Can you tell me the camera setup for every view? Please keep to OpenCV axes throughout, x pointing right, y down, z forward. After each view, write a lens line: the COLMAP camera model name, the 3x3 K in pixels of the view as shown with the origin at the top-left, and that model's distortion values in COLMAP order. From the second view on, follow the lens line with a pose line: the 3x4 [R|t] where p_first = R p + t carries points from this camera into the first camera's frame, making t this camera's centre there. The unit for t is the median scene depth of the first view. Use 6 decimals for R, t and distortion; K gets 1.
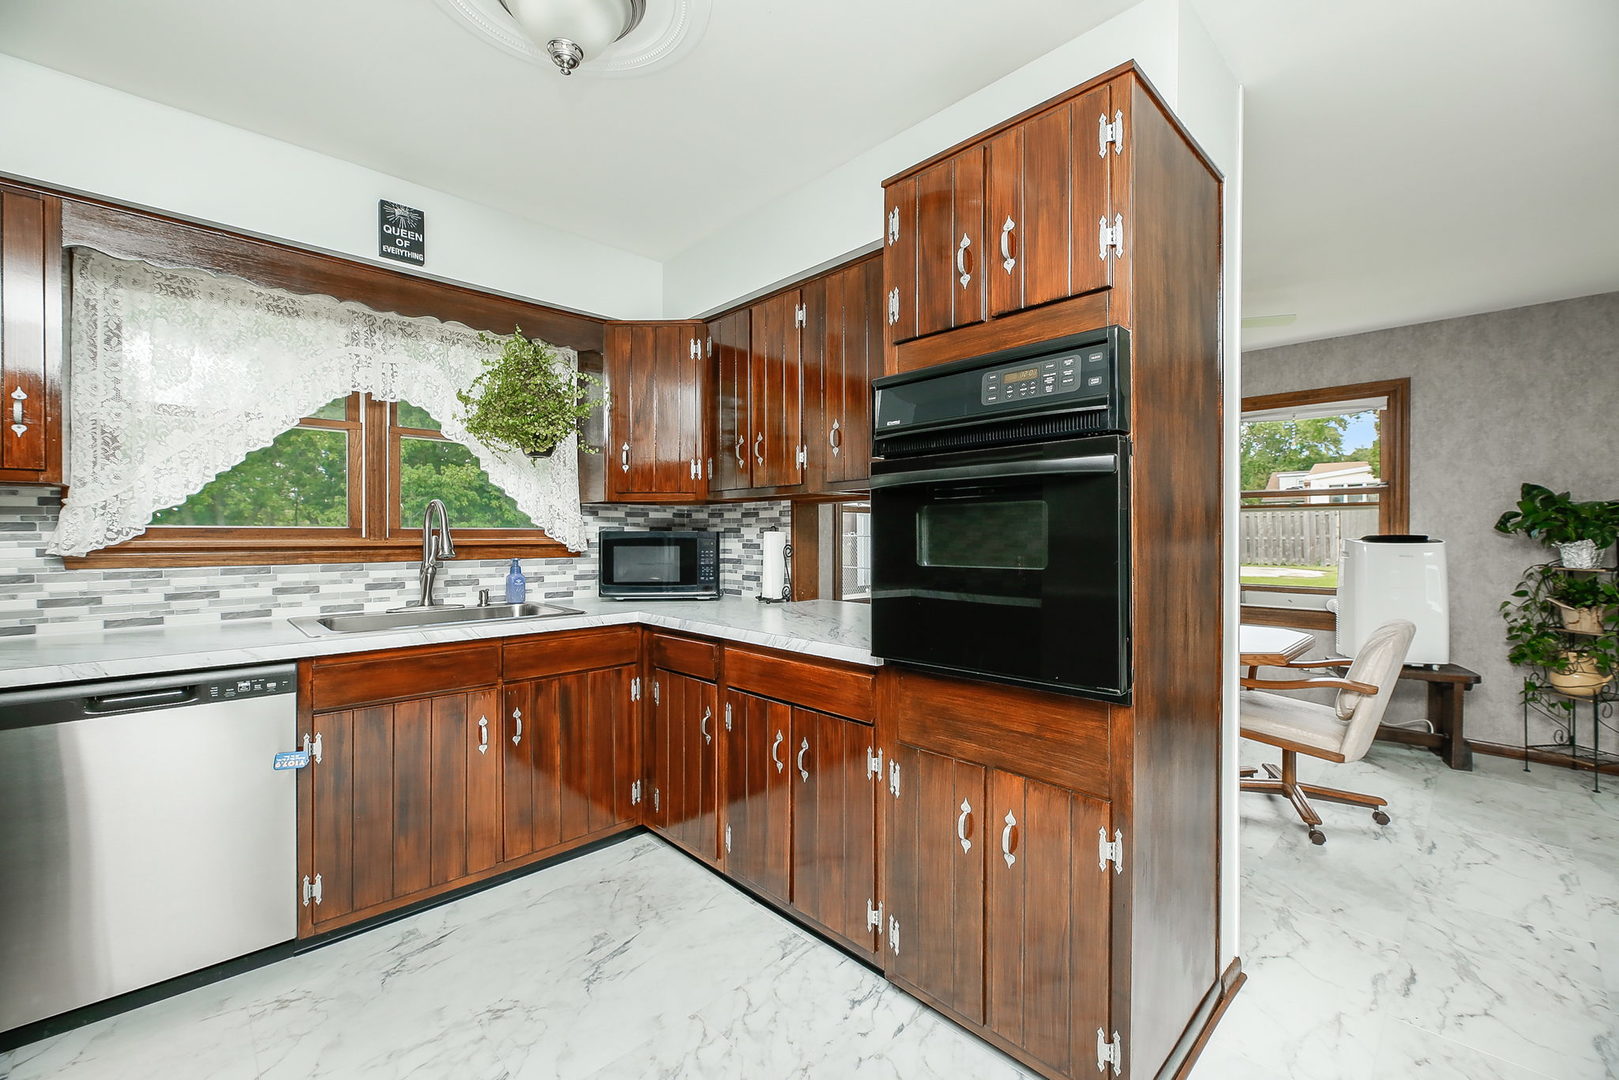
lens RADIAL K [[676.4, 0, 804.0], [0, 676.4, 534.2], [0, 0, 1]] dist [-0.001108, -0.000355]
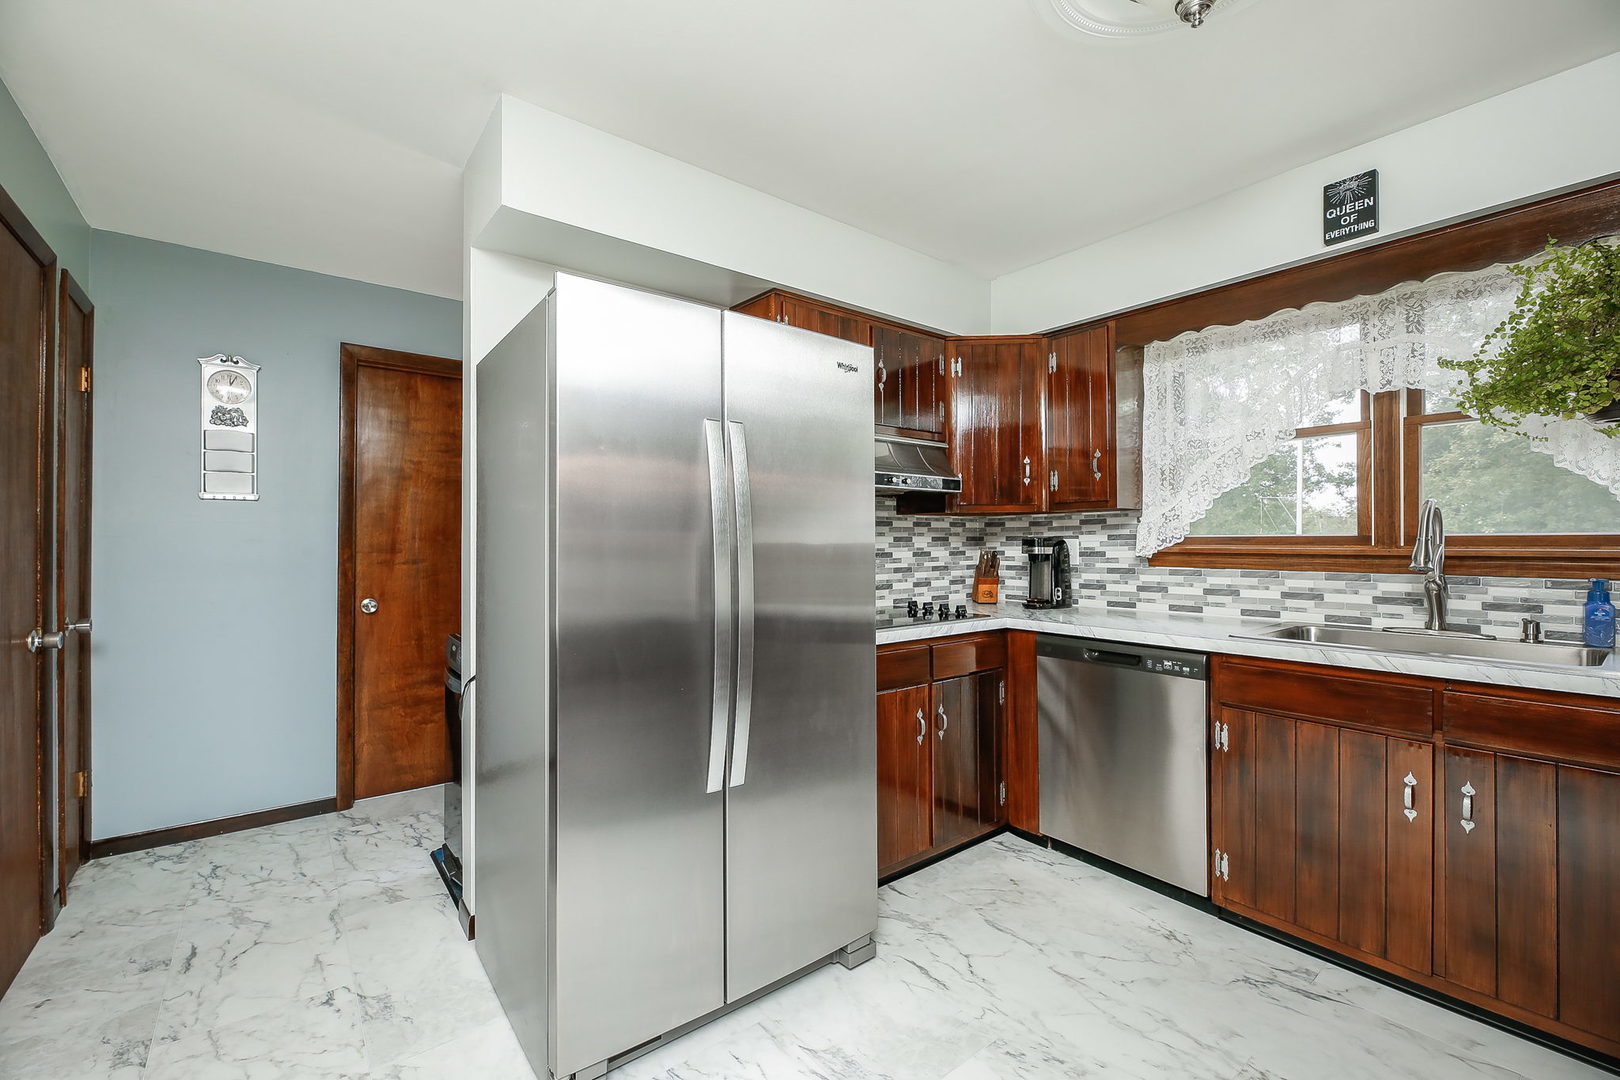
lens RADIAL K [[676.8, 0, 804.5], [0, 676.8, 534.2], [0, 0, 1]] dist [-0.001108, -0.000355]
pose [[-0.105947, -0.011169, -0.994309, 0.426051], [0.001044, 0.999935, -0.011344, -0.000852], [0.994371, -0.002240, -0.105929, 0.420894]]
